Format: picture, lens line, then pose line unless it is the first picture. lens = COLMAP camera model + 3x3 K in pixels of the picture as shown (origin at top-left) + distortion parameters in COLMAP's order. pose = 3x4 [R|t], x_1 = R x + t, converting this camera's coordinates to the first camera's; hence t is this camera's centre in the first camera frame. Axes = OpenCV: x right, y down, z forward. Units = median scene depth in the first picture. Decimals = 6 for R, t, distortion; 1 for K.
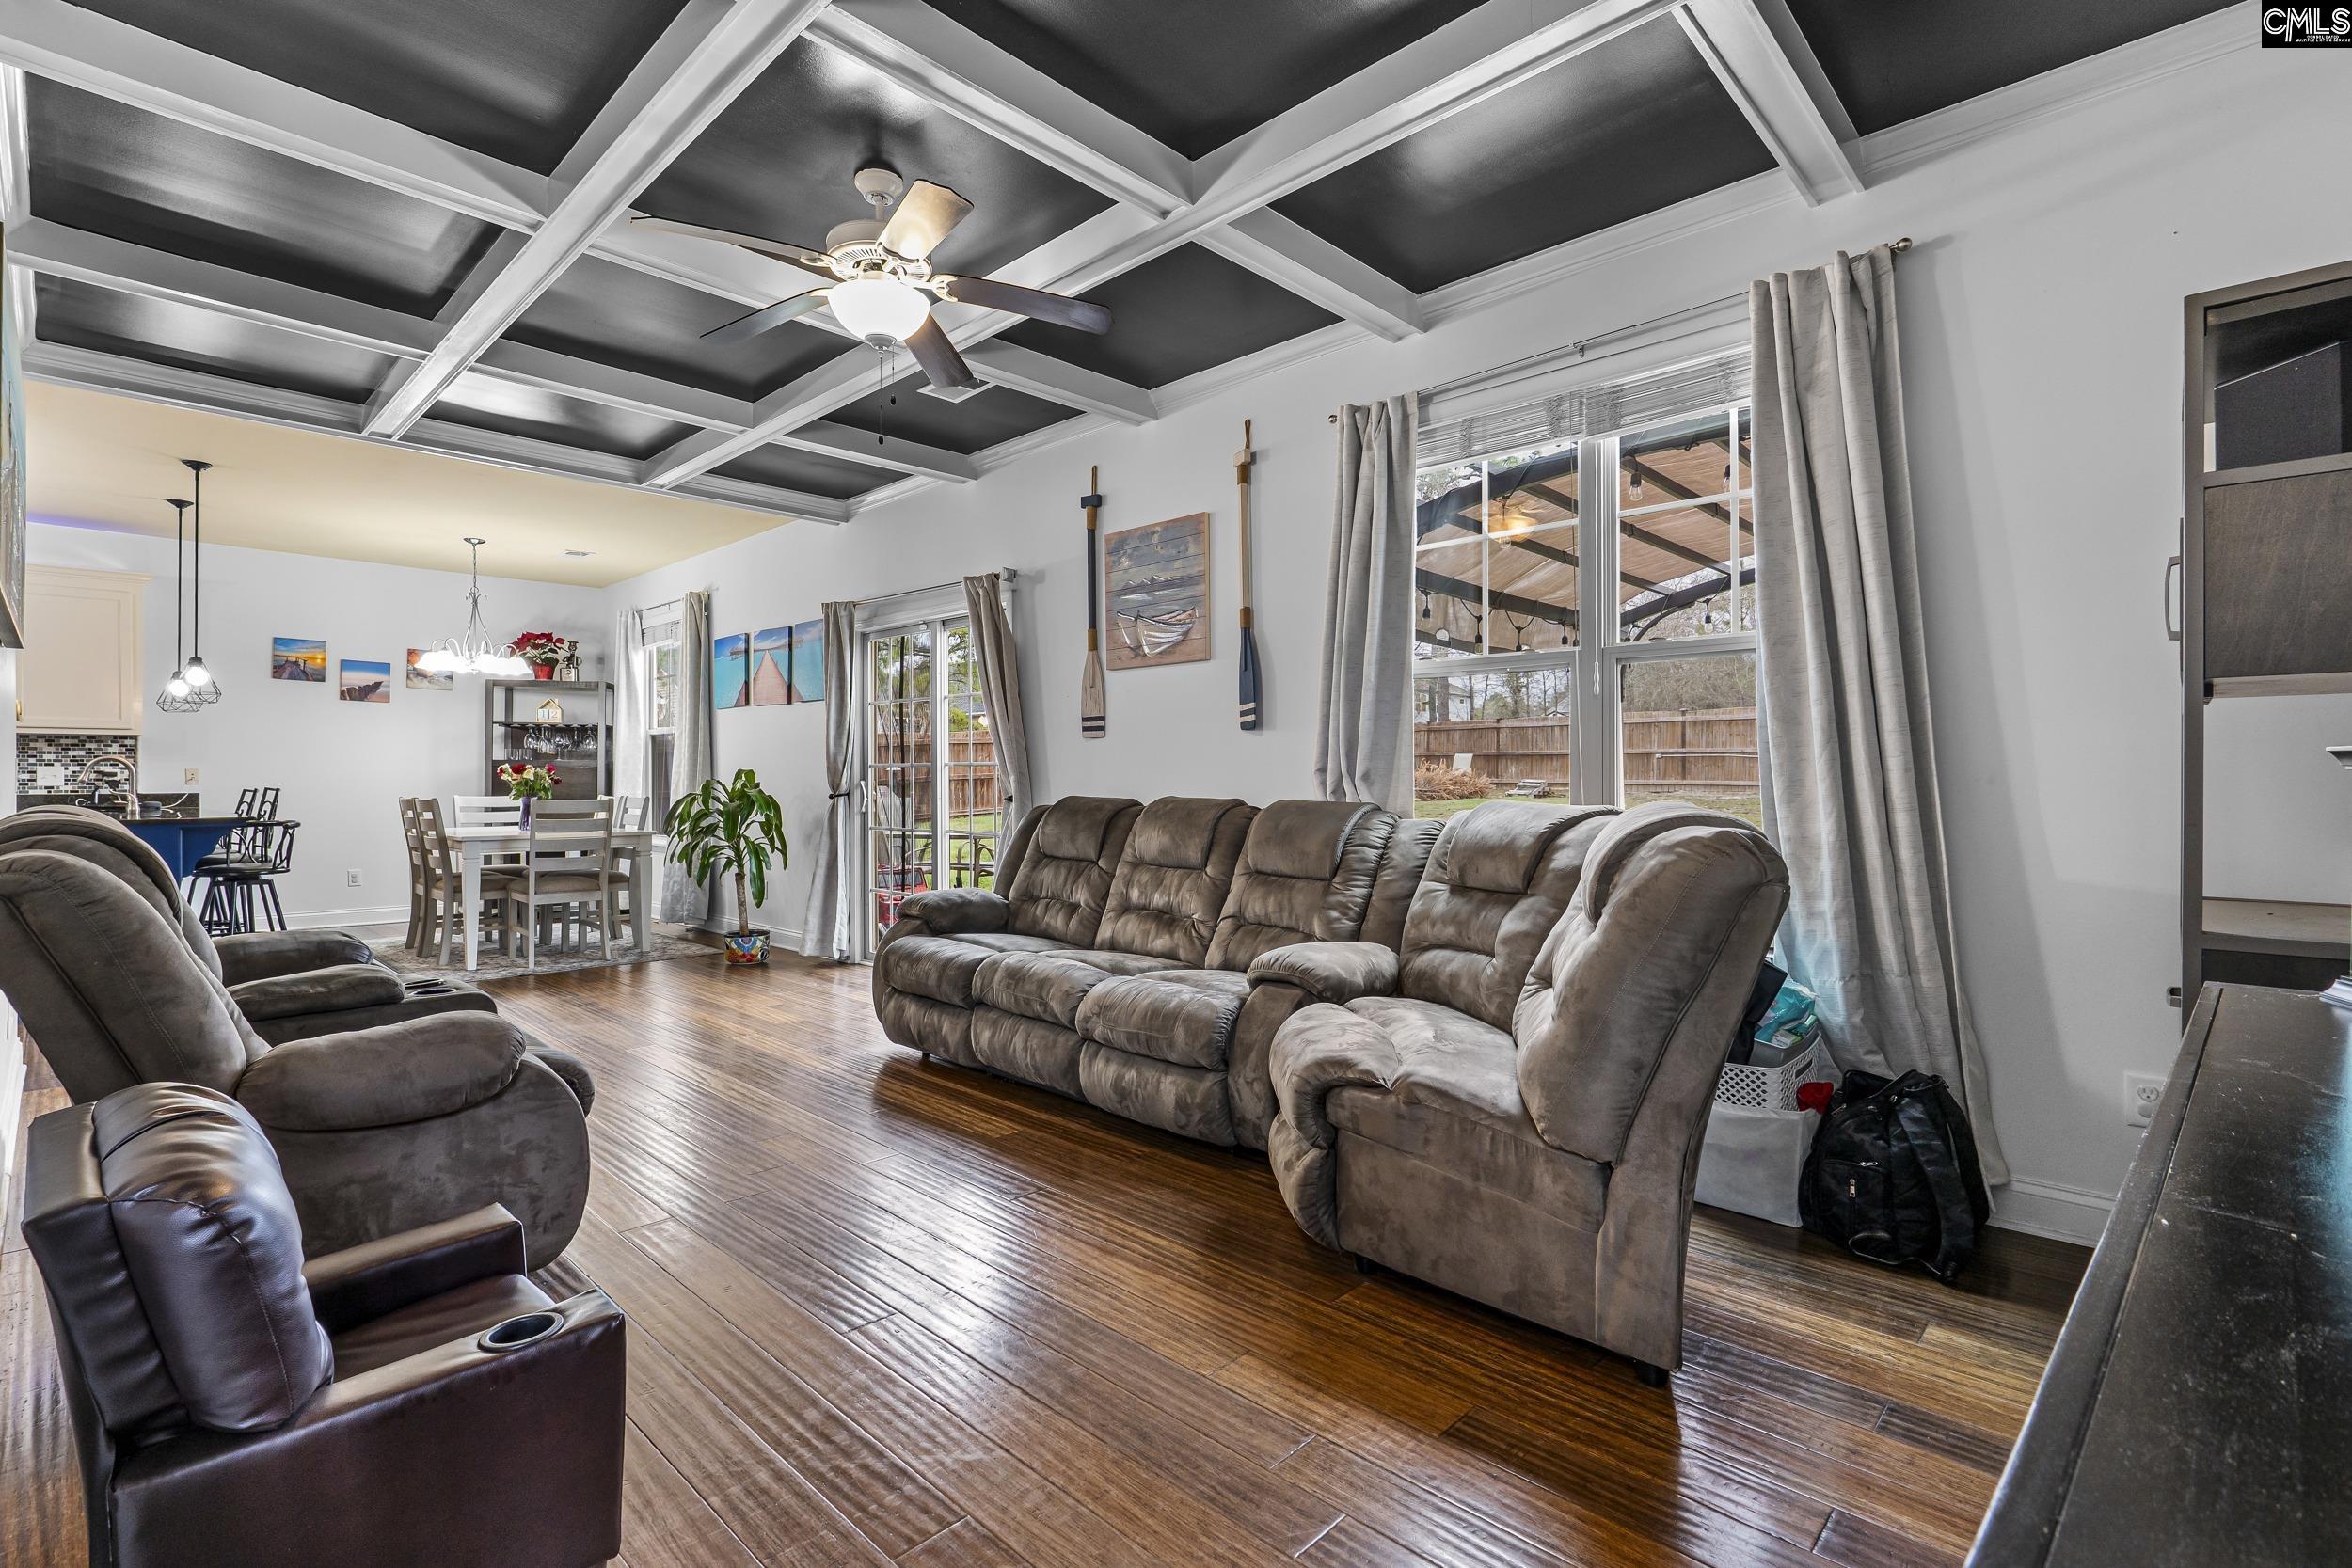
lens RADIAL K [[1086.5, 0, 1181.2], [0, 1086.5, 777.1], [0, 0, 1]] dist [-0.006131, -0.000075]
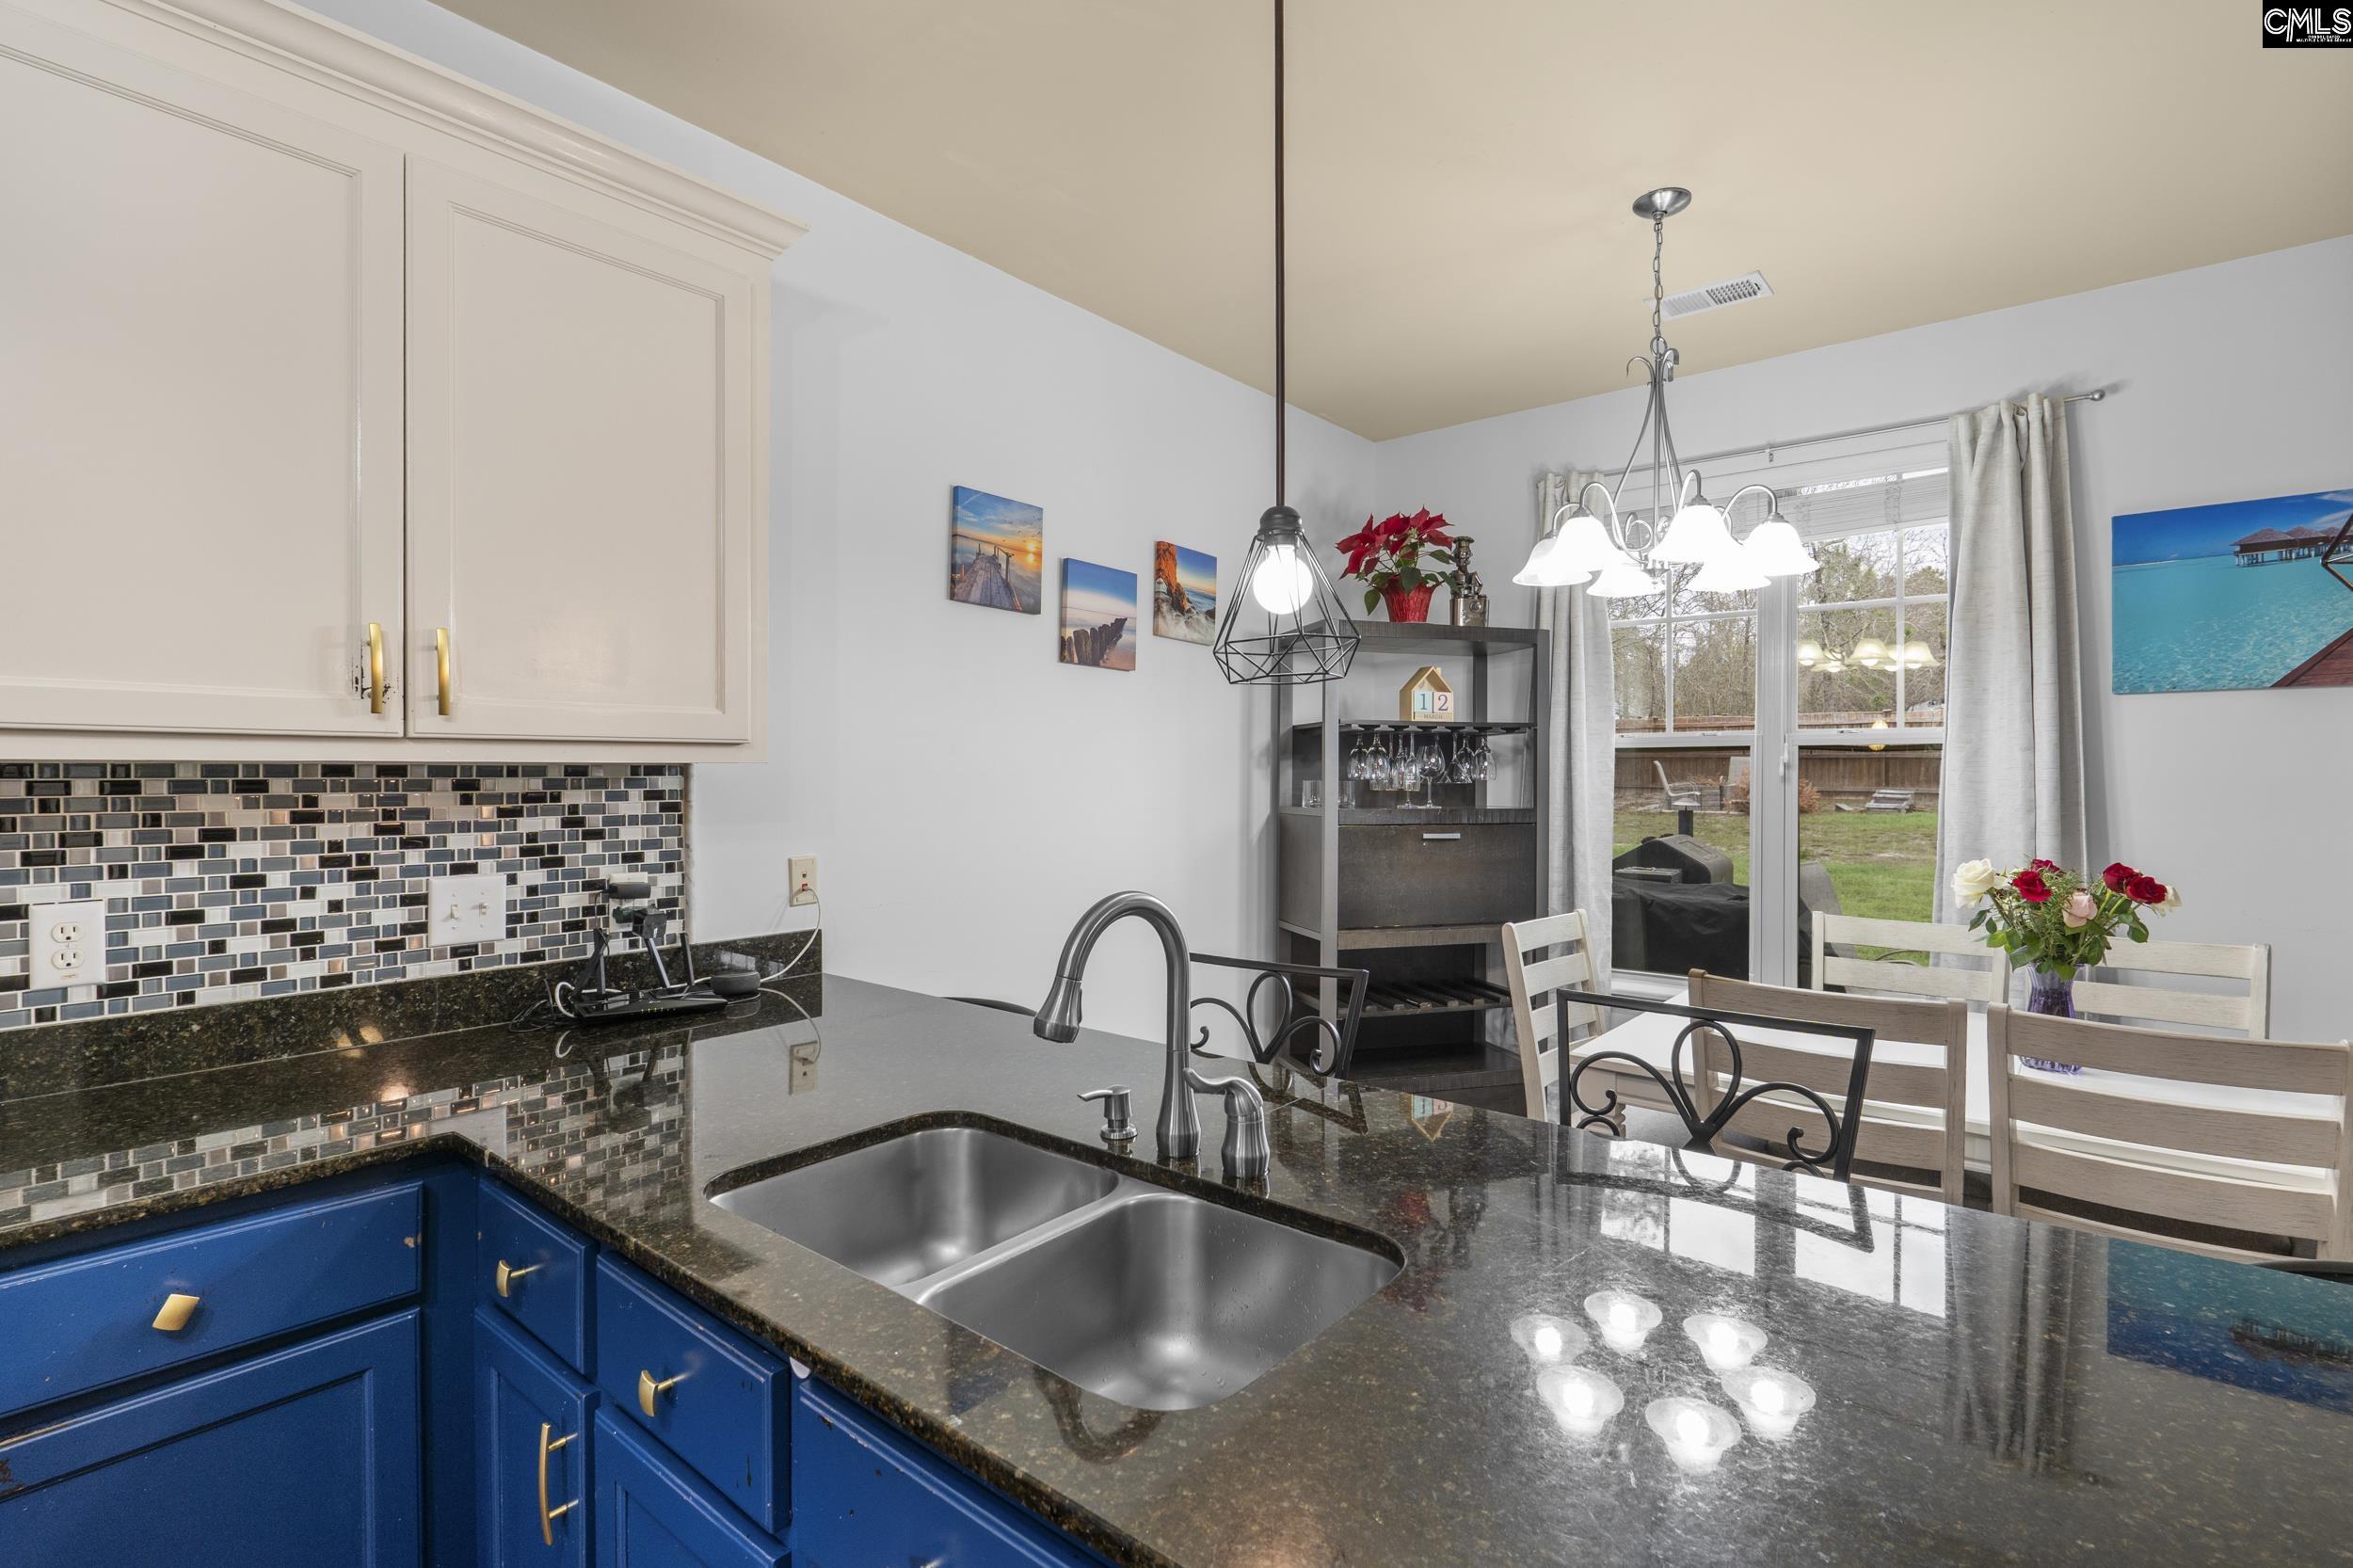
lens RADIAL K [[1087.1, 0, 1172.4], [0, 1087.1, 781.0], [0, 0, 1]] dist [-0.006131, -0.000075]
pose [[0.997892, -0.001528, 0.064873, -0.787465], [0.000943, 0.999959, 0.009037, -0.033207], [-0.064884, -0.008956, 0.997853, 0.628710]]
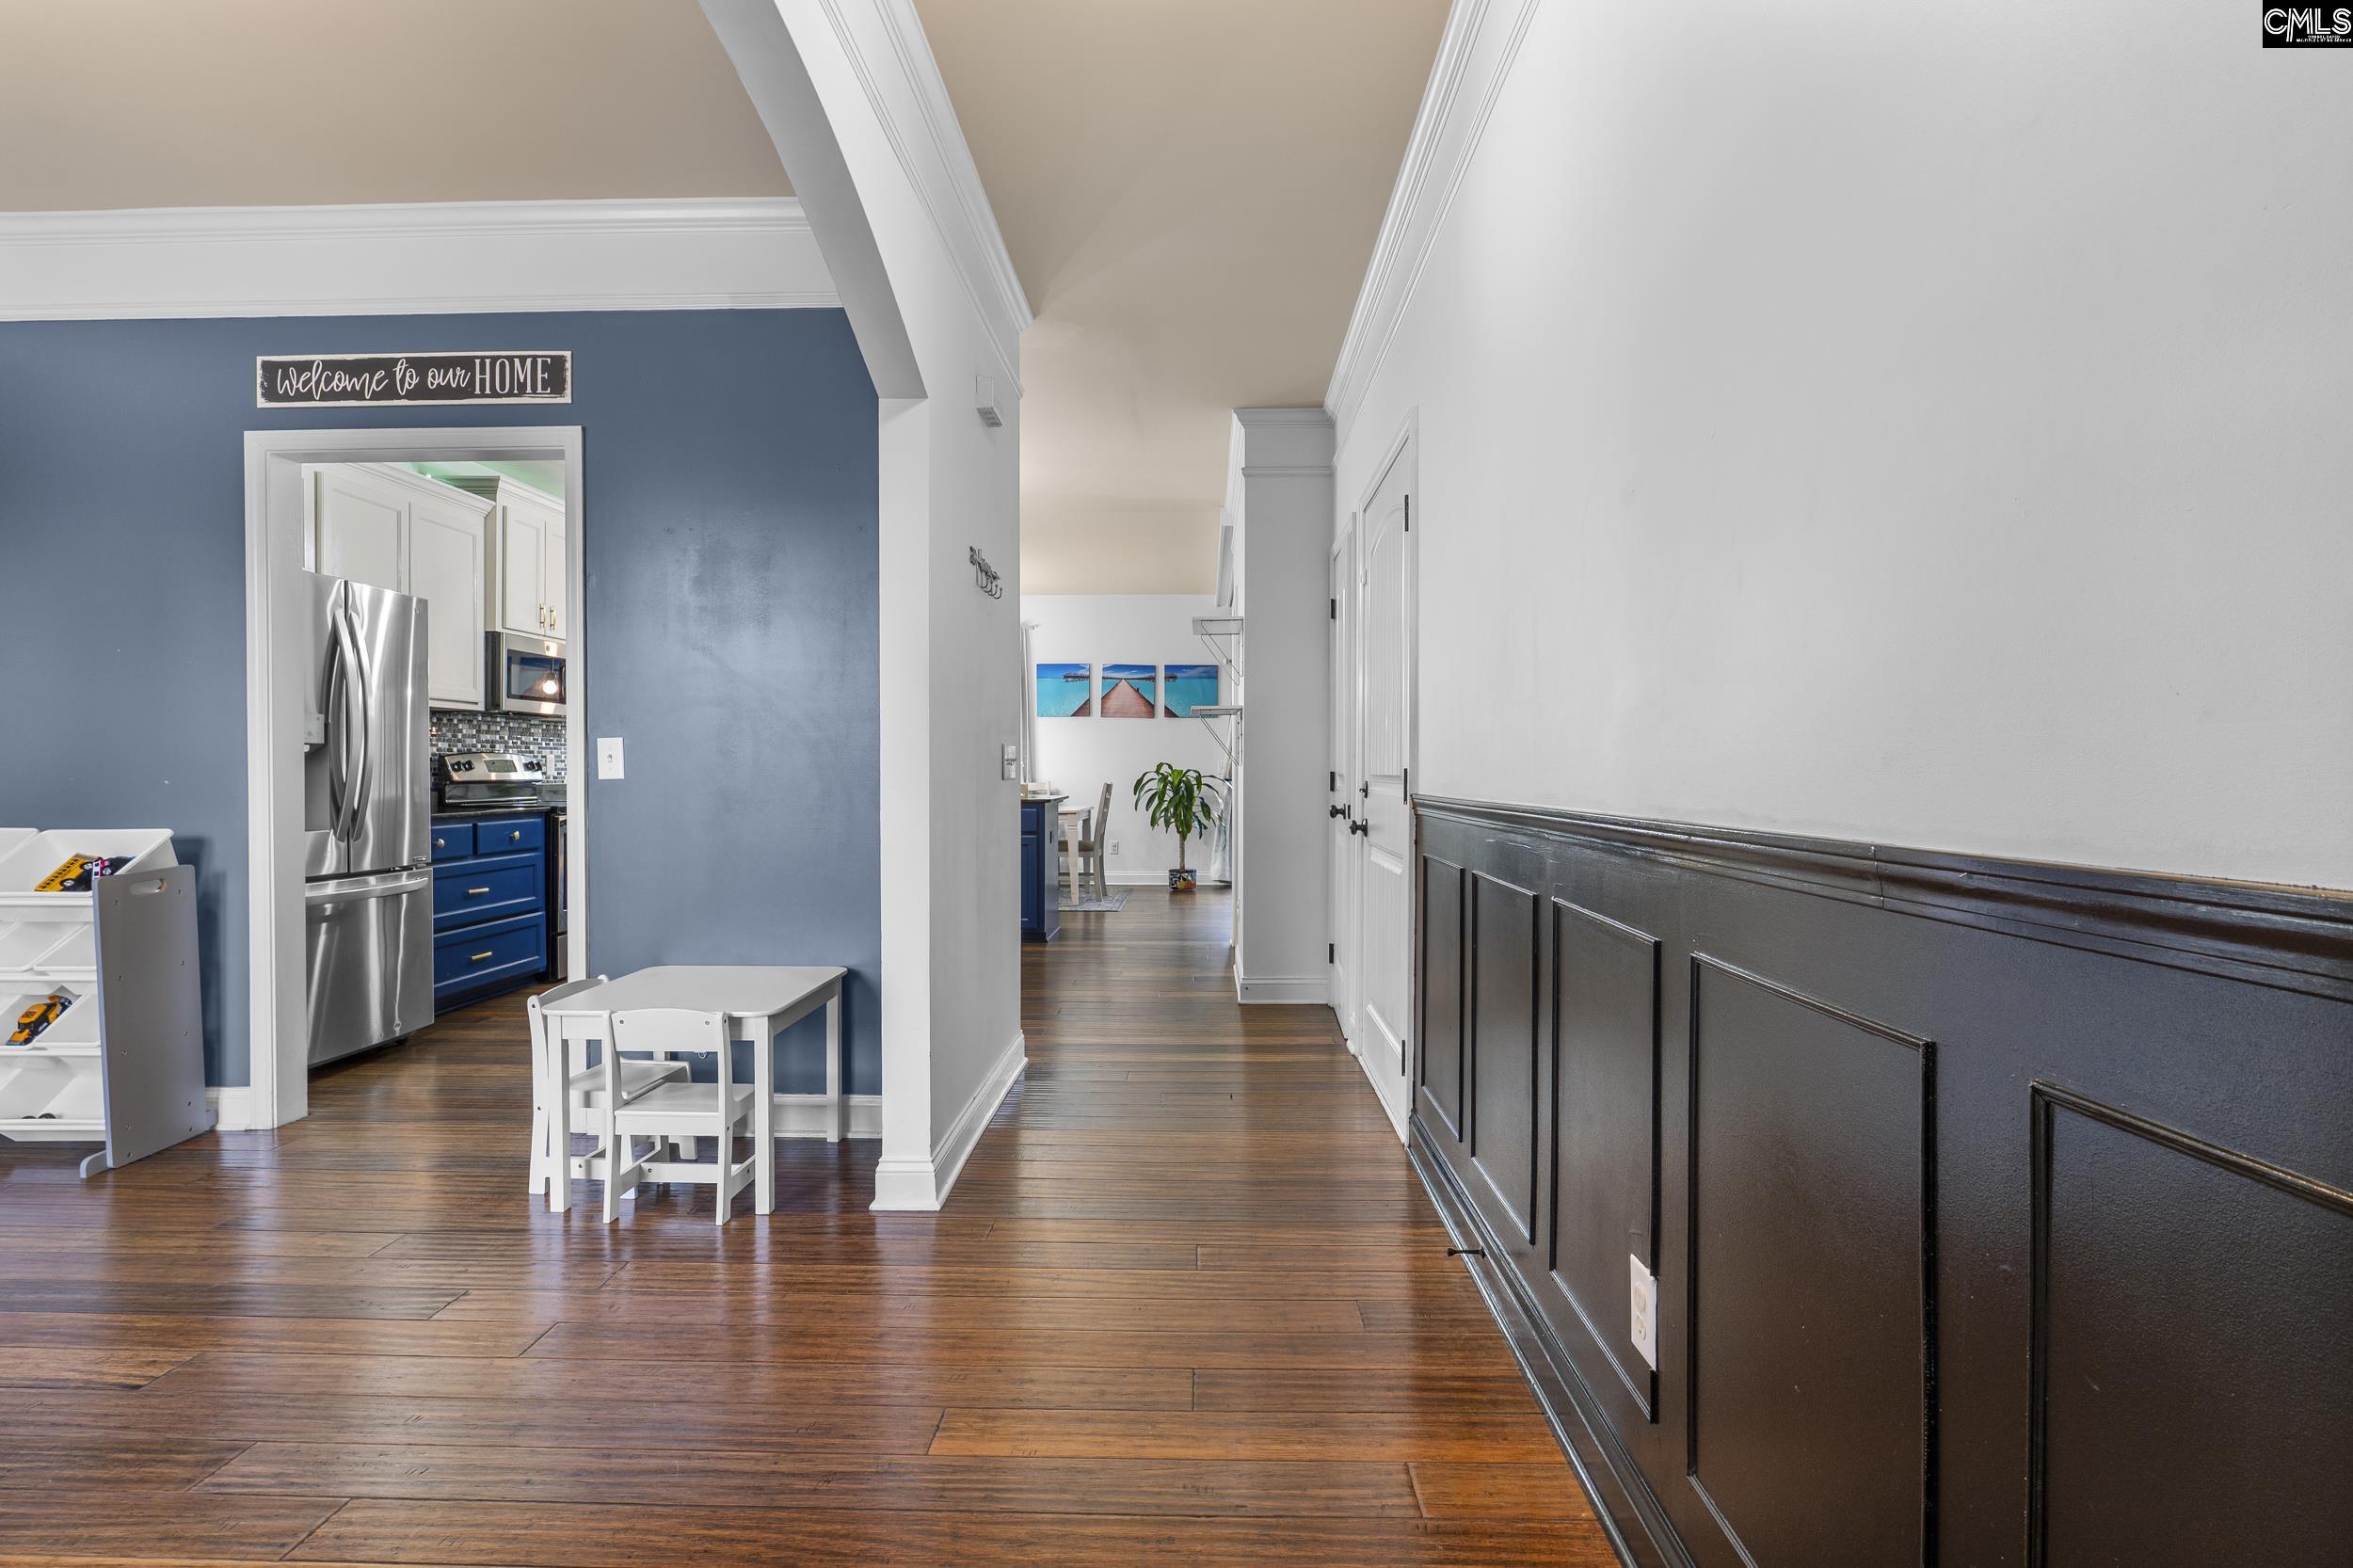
lens RADIAL K [[1087.1, 0, 1172.2], [0, 1087.1, 780.4], [0, 0, 1]] dist [-0.006131, -0.000075]
pose [[0.745596, -0.007612, 0.666354, -1.182480], [-0.000157, 0.999933, 0.011598, 0.001234], [-0.666398, -0.008752, 0.745545, -0.100293]]
